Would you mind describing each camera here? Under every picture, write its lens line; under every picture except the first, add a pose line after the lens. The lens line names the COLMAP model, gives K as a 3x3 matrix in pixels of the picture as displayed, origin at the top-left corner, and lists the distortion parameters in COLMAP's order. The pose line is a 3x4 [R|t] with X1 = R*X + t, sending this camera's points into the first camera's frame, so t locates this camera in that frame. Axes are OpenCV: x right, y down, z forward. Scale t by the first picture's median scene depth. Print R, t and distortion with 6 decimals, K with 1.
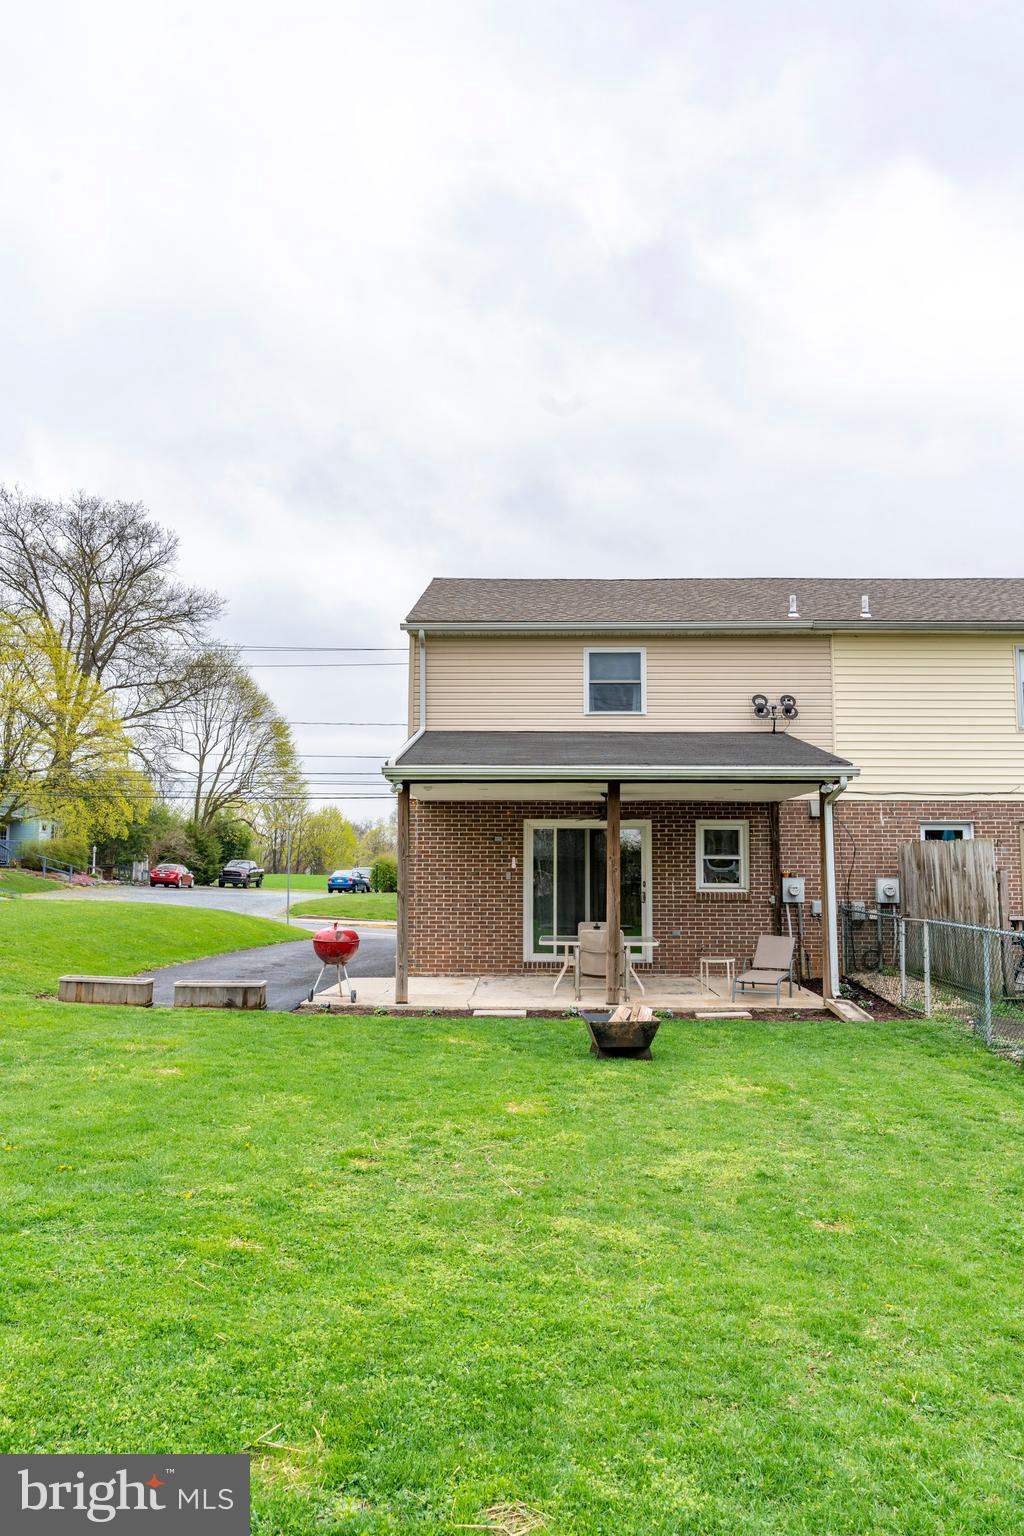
lens RADIAL K [[1062.2, 0, 512.0], [0, 1062.2, 768.0], [0, 0, 1]] dist [-0.001159, -0.000018]
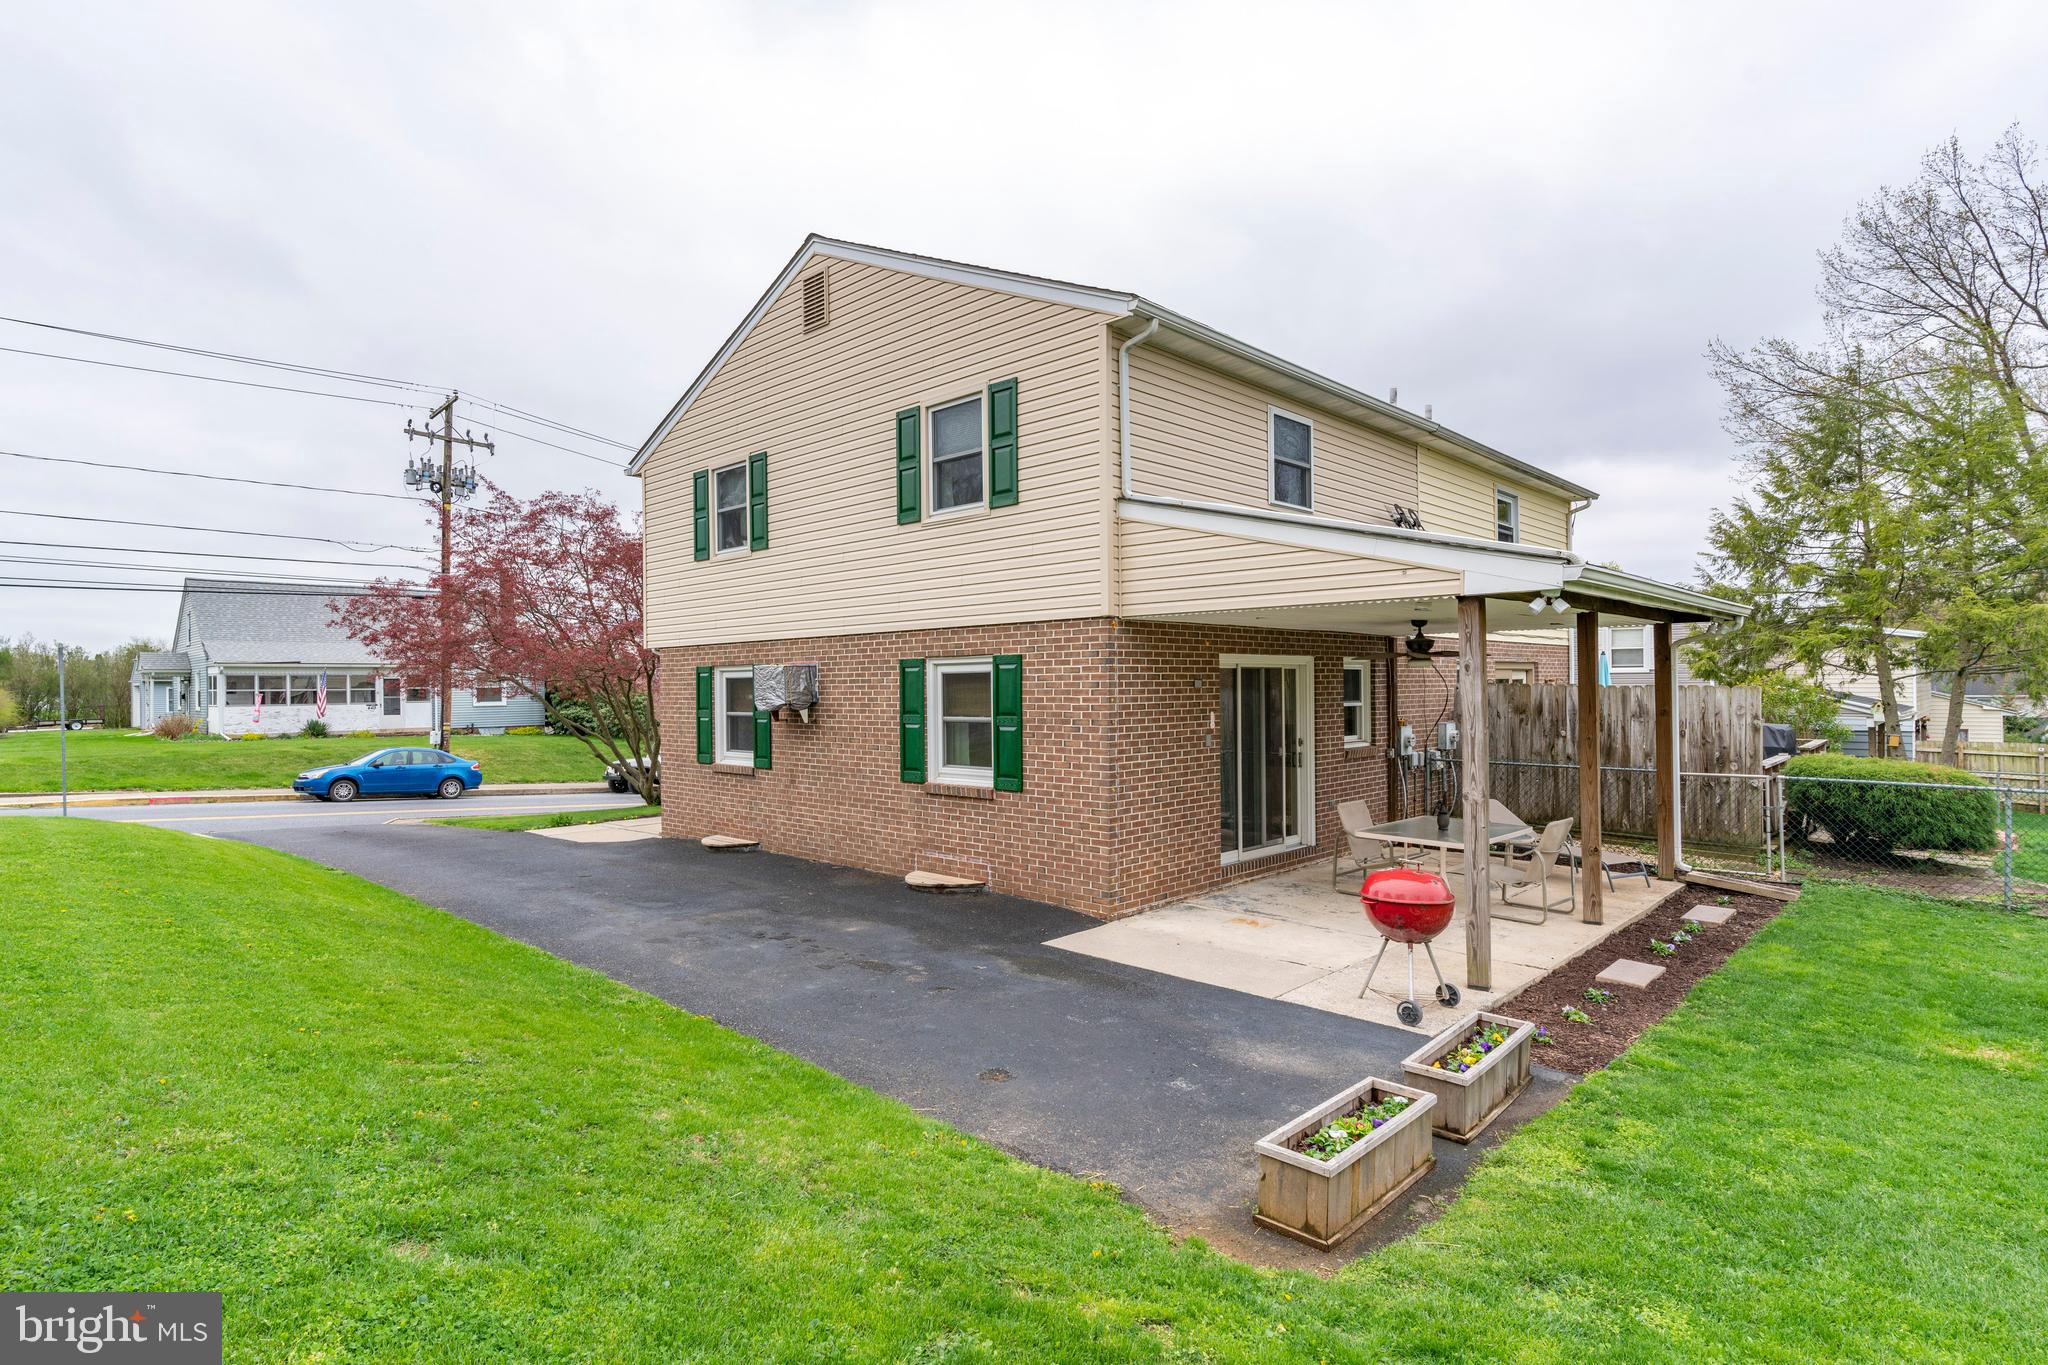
lens RADIAL K [[1026.7, 0, 1024.0], [0, 1026.7, 682.5], [0, 0, 1]] dist [0.008850, 0.000269]
pose [[0.679234, -0.009659, 0.733858, -0.538633], [-0.060960, 0.995716, 0.069528, 0.029397], [-0.731386, -0.091962, 0.675735, 0.660741]]
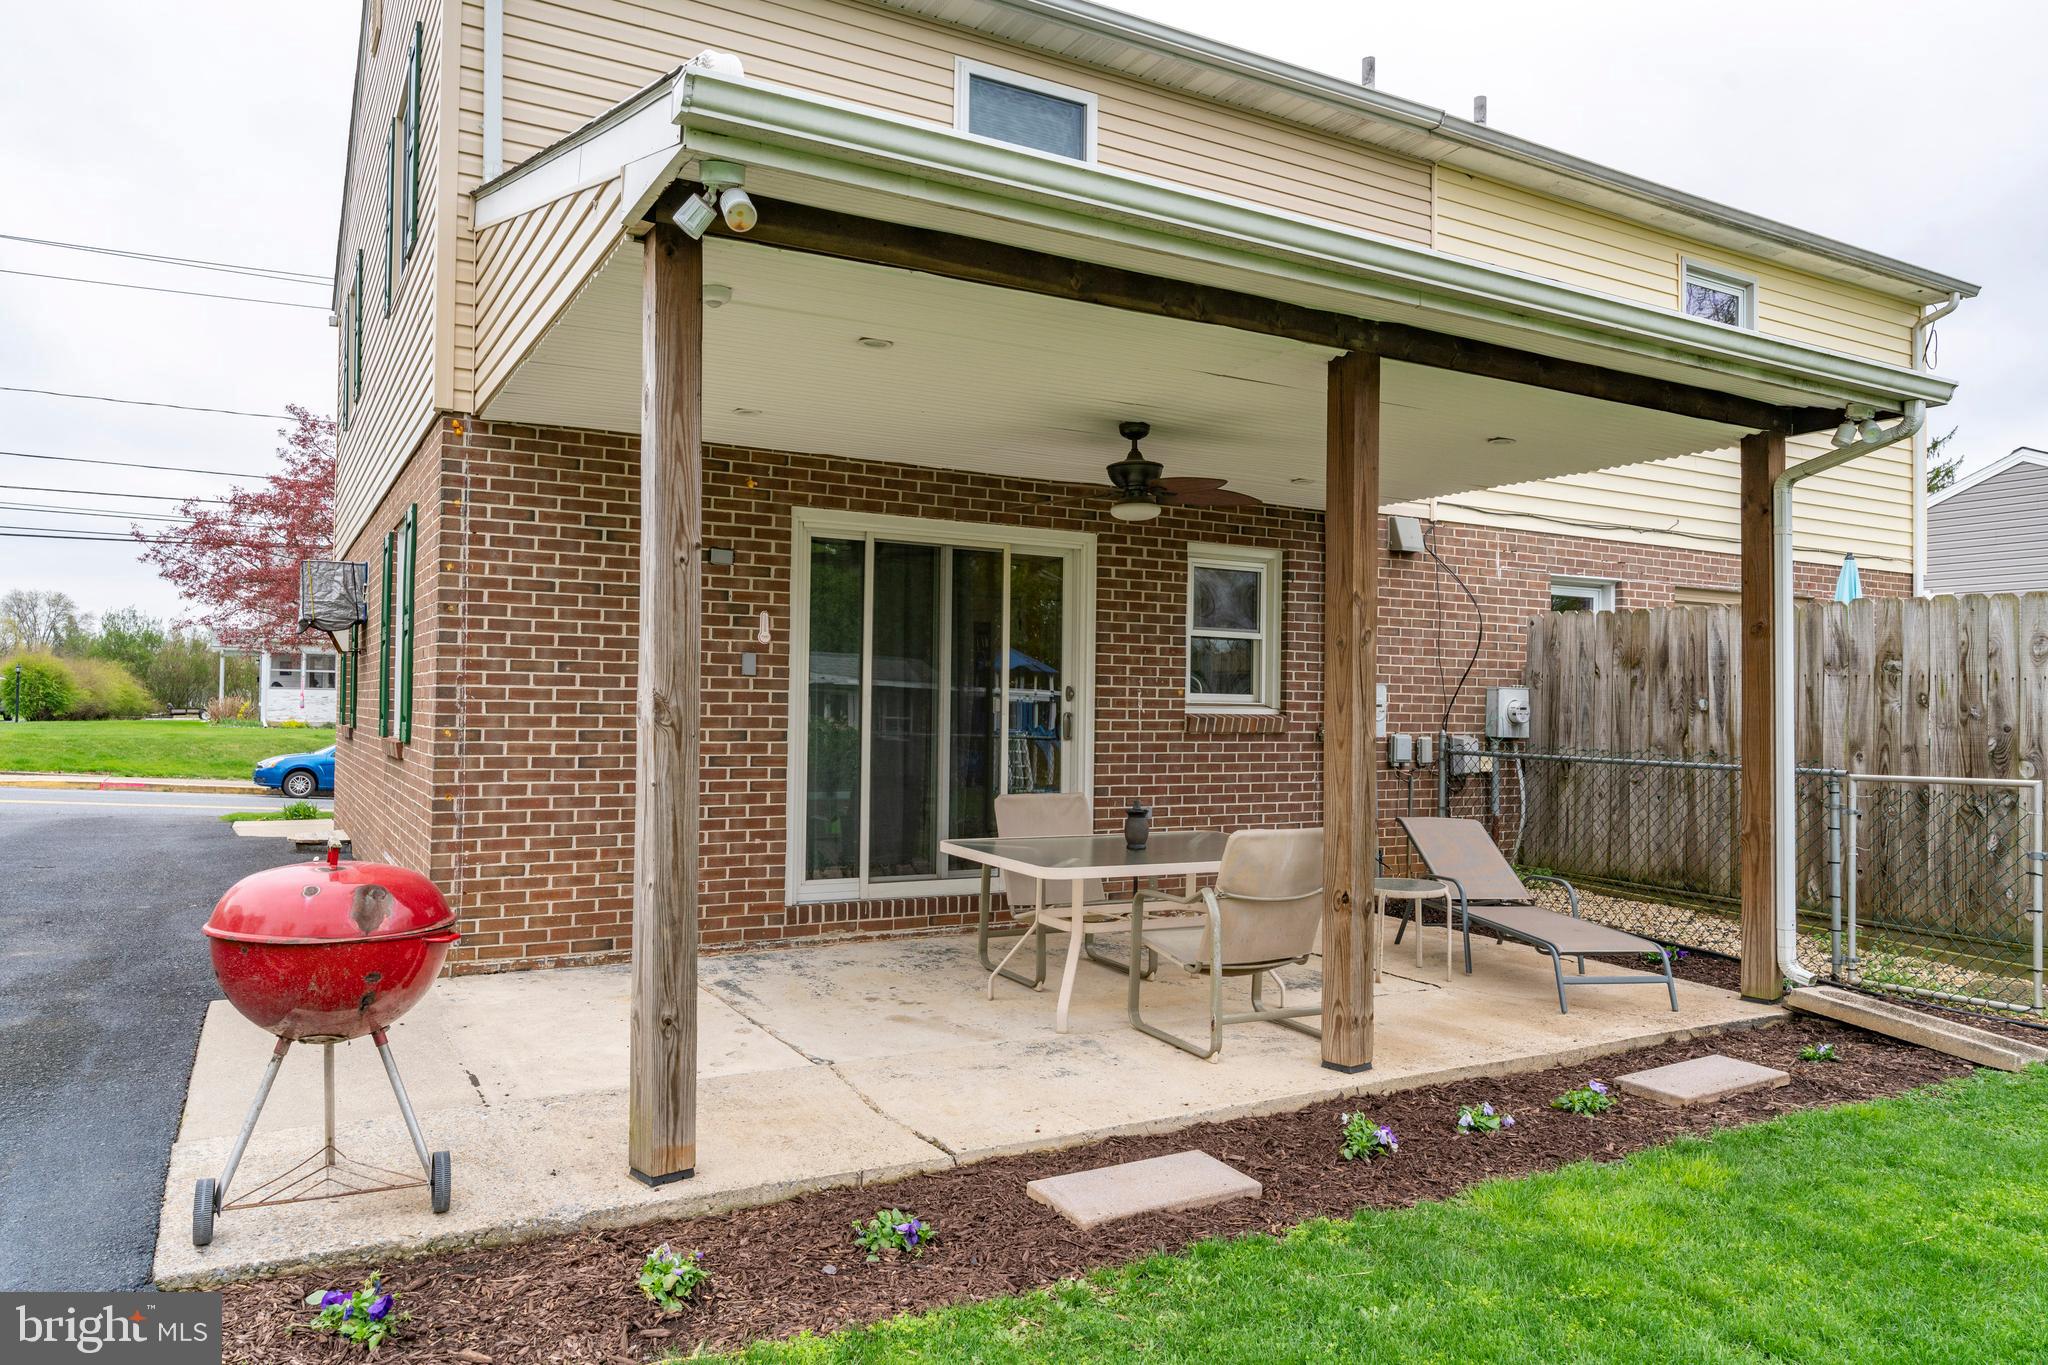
lens RADIAL K [[1348.1, 0, 1024.0], [0, 1348.1, 682.5], [0, 0, 1]] dist [-0.000627, 0.000110]
pose [[0.859052, 0.017067, 0.511604, -0.151523], [-0.061049, 0.995727, 0.069293, 0.071205], [-0.508235, -0.090759, 0.856423, 0.575189]]
